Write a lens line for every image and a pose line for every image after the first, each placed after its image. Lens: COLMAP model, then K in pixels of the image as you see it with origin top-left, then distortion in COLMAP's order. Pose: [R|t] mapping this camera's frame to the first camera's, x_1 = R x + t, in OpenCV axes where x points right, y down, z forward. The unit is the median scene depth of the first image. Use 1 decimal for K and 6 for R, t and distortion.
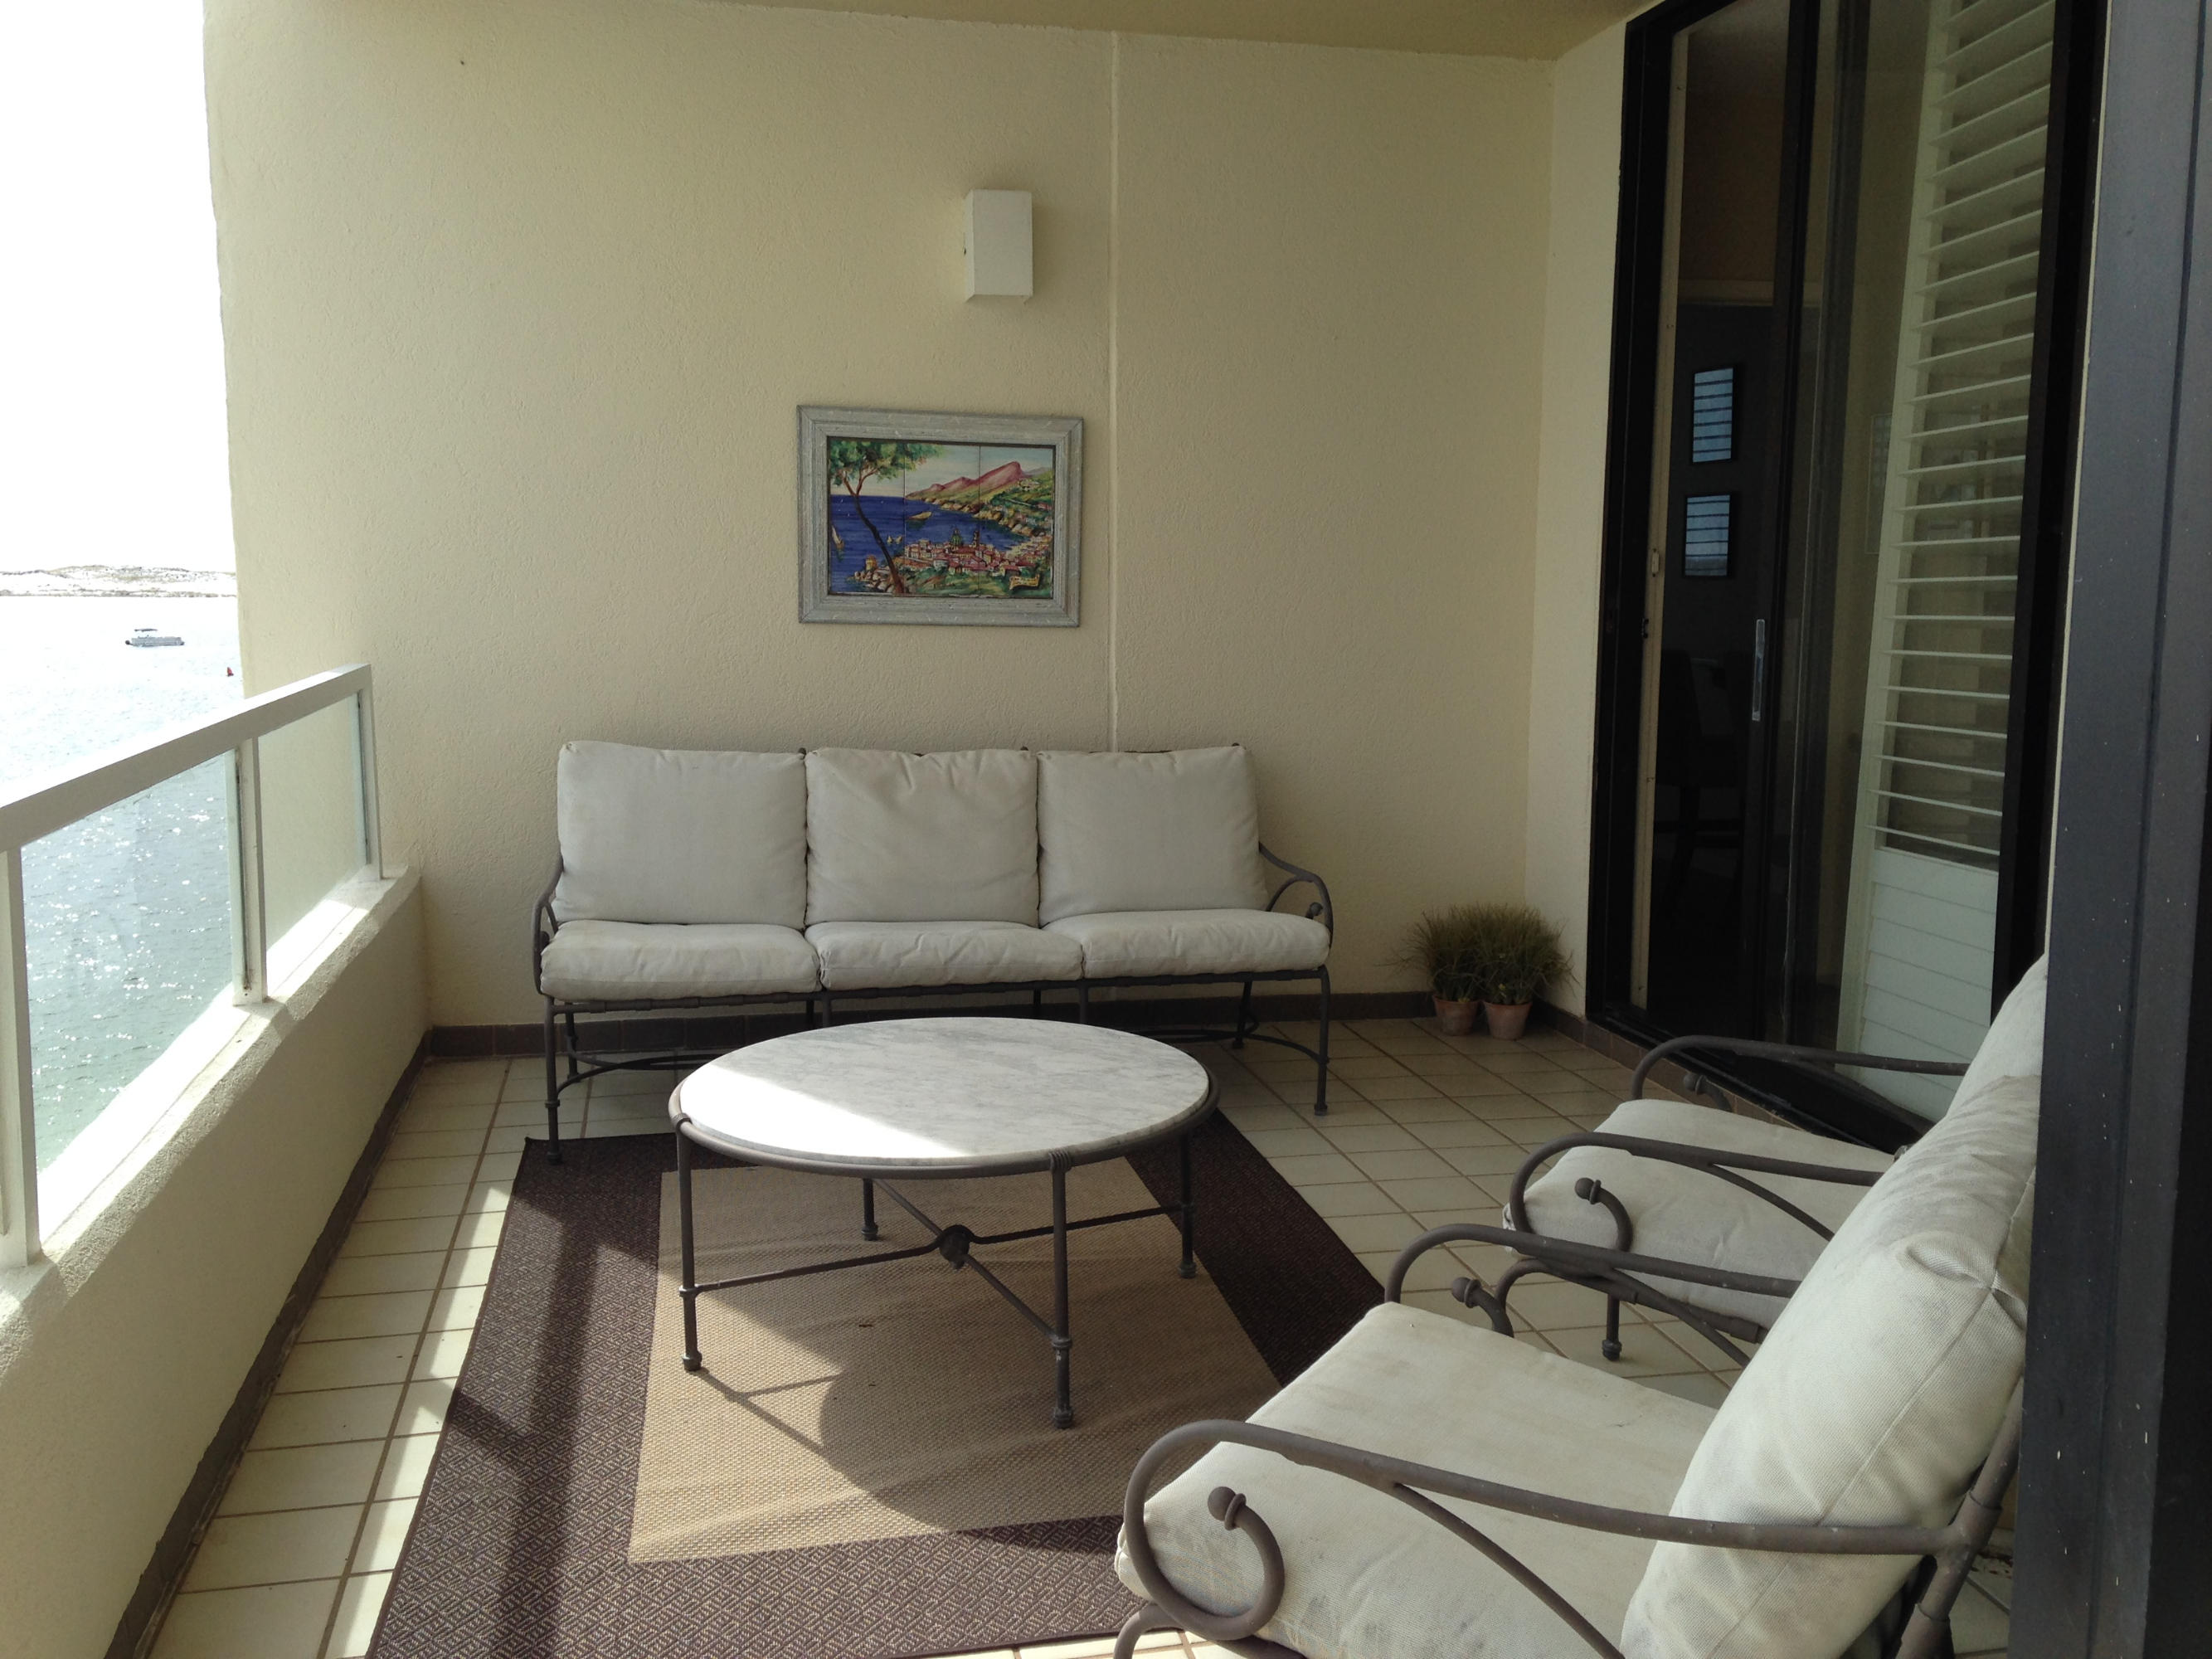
lens RADIAL K [[2024.4, 0, 1106.0], [0, 2024.4, 829.5], [0, 0, 1]] dist [0.193489, -0.319421]
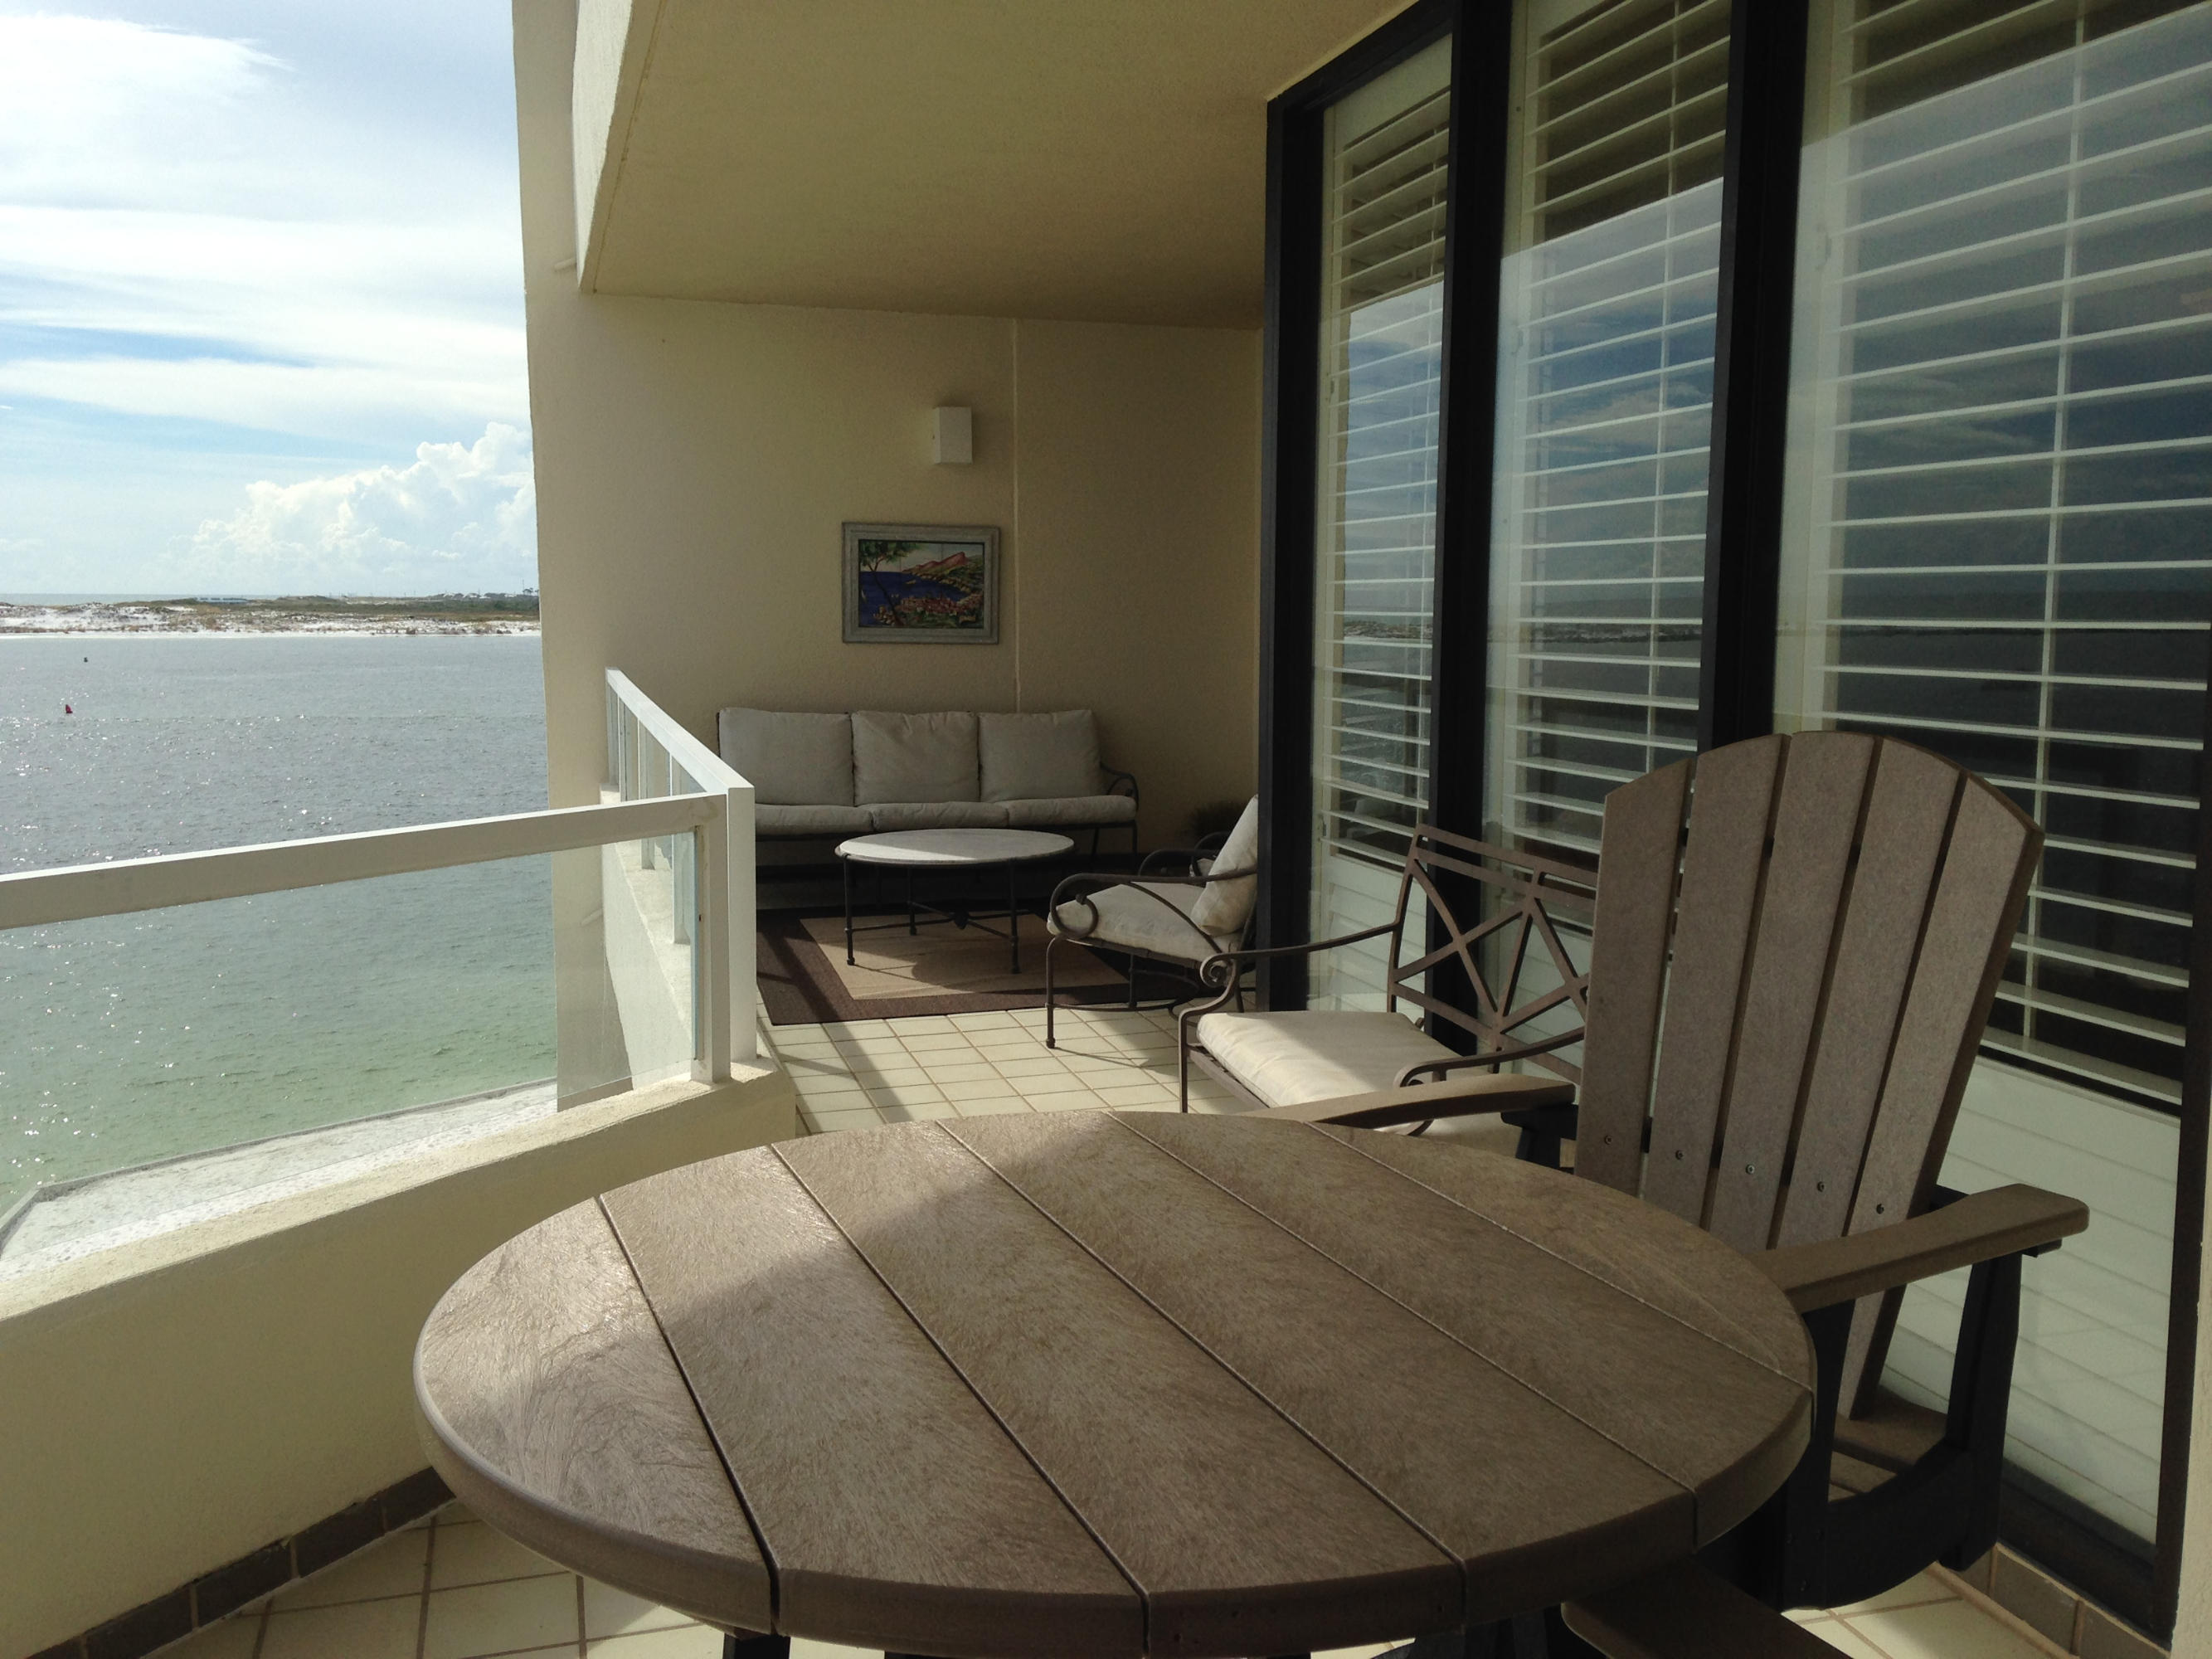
lens RADIAL K [[2024.4, 0, 1106.0], [0, 2024.4, 829.5], [0, 0, 1]] dist [0.193489, -0.319421]
pose [[0.997620, -0.011706, 0.067952, -0.043294], [0.012723, 0.999813, -0.014552, 0.092481], [-0.067769, 0.015382, 0.997582, -0.801639]]
